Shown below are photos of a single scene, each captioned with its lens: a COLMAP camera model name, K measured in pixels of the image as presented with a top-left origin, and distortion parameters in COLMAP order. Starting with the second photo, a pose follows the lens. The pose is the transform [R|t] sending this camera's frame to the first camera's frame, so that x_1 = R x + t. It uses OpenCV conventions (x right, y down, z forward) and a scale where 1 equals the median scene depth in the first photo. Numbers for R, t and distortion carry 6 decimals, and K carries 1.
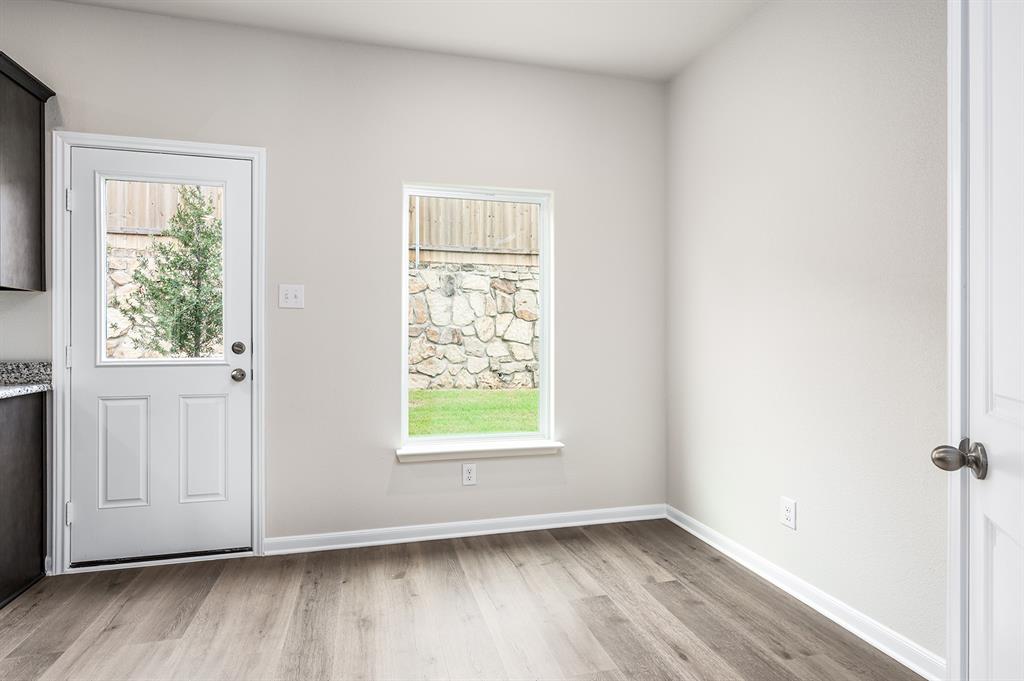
lens RADIAL K [[494.2, 0, 490.0], [0, 494.2, 338.8], [0, 0, 1]] dist [0.000883, -0.002624]
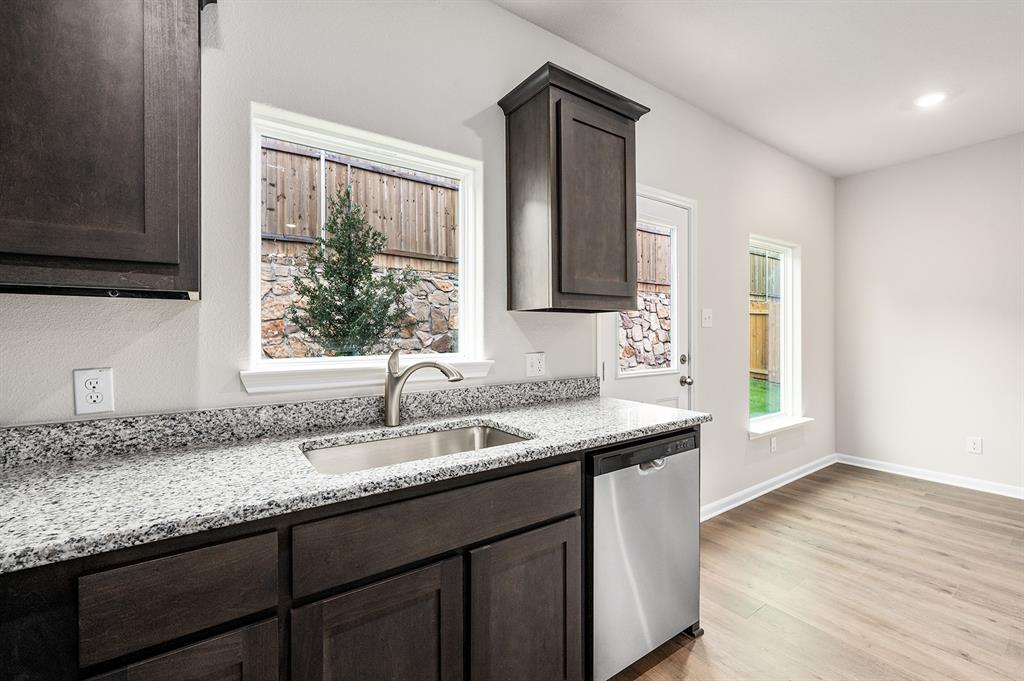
lens RADIAL K [[434.7, 0, 501.9], [0, 434.7, 337.2], [0, 0, 1]] dist [-0.001187, -0.000589]
pose [[0.934885, -0.009140, 0.354834, -1.435933], [0.009685, 0.999953, 0.000239, -0.044657], [-0.354819, 0.003213, 0.934929, 0.149261]]
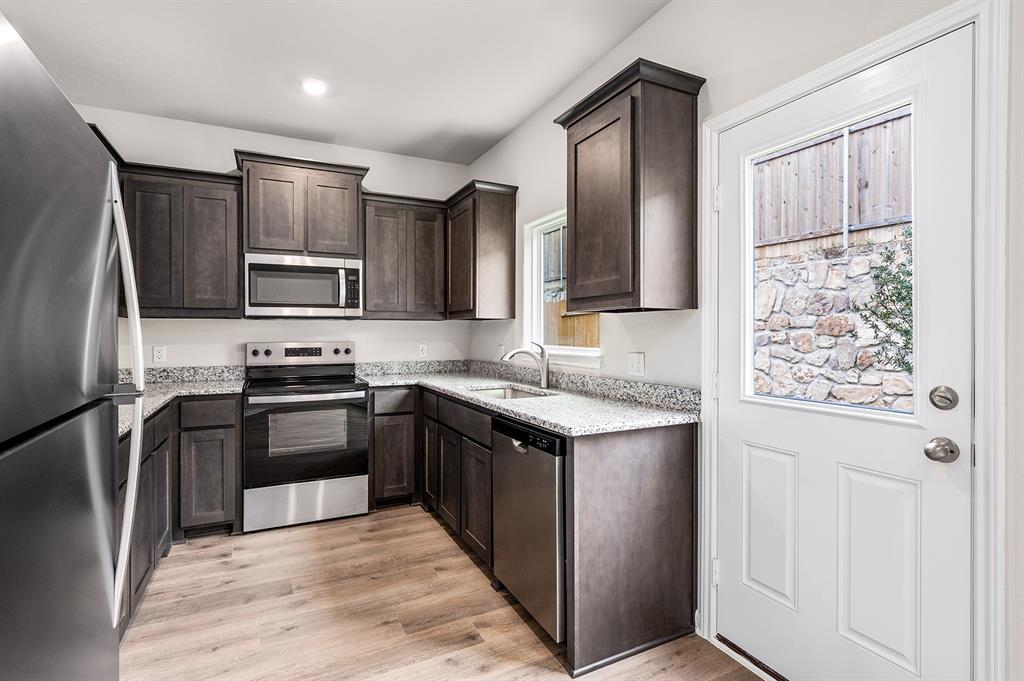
lens RADIAL K [[494.2, 0, 508.4], [0, 494.2, 332.1], [0, 0, 1]] dist [0.000883, -0.002624]
pose [[0.216258, -0.001711, -0.976335, -0.110095], [-0.007849, 0.999963, -0.003491, -0.048757], [0.976305, 0.008419, 0.216237, 0.476093]]
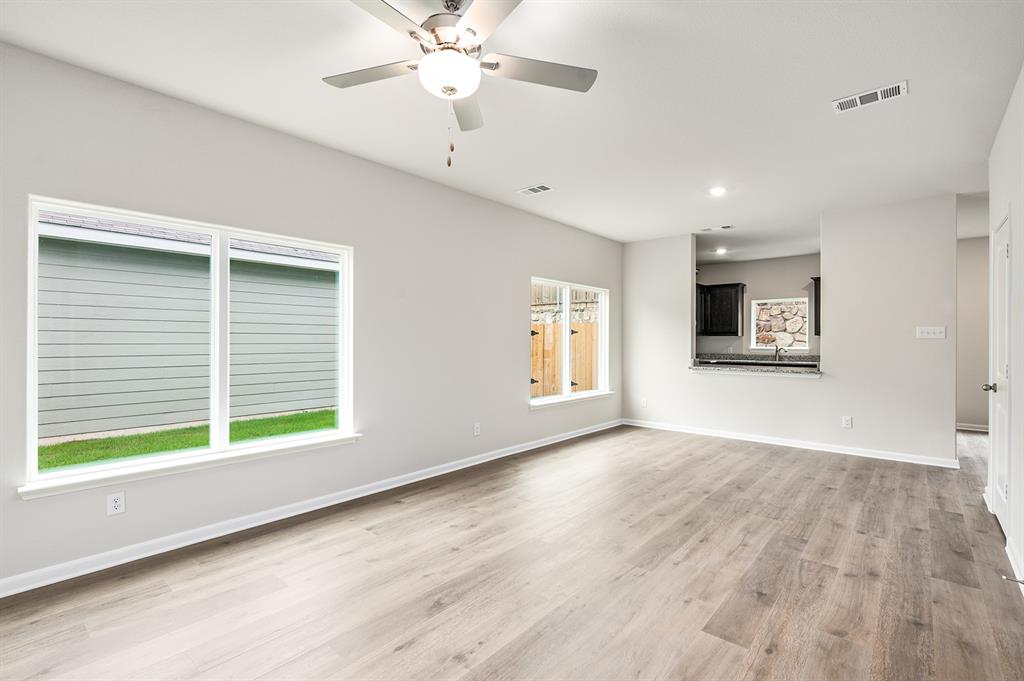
lens RADIAL K [[462.3, 0, 509.2], [0, 462.3, 340.7], [0, 0, 1]] dist [-0.002381, 0.000048]
pose [[0.566507, 0.003698, -0.824049, 0.346862], [-0.012721, 0.999910, -0.004258, -0.019790], [0.823959, 0.012895, 0.566503, -2.734800]]
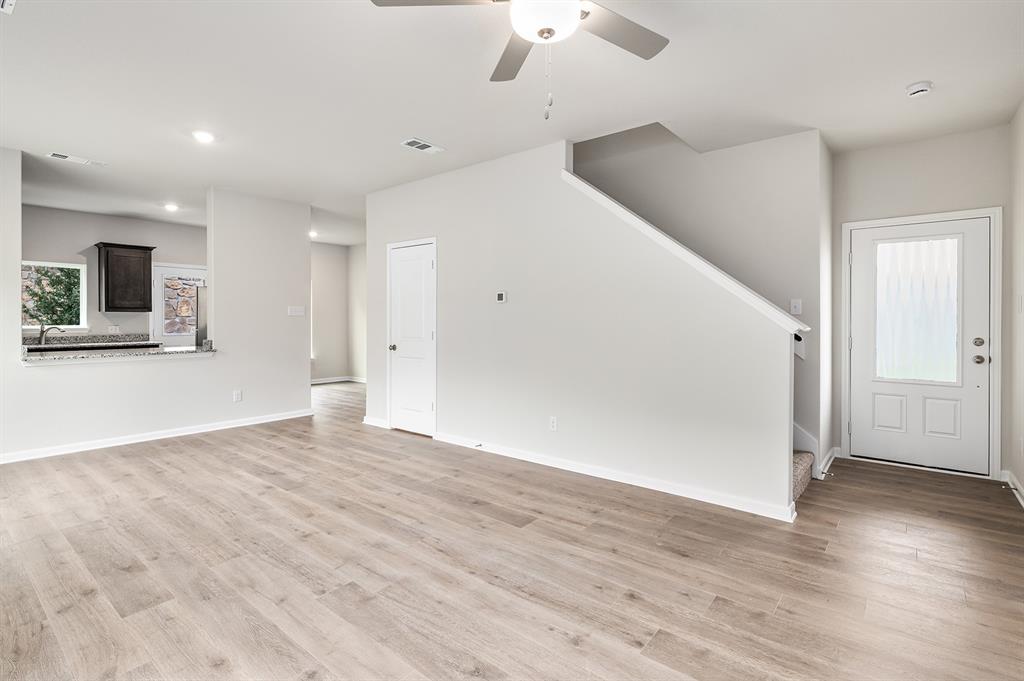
lens RADIAL K [[494.2, 0, 525.5], [0, 494.2, 315.1], [0, 0, 1]] dist [0.000883, -0.002624]
pose [[0.794469, 0.002944, 0.607298, -0.888318], [0.007848, 0.999855, -0.015114, -0.011448], [-0.607255, 0.016773, 0.794330, -2.956507]]
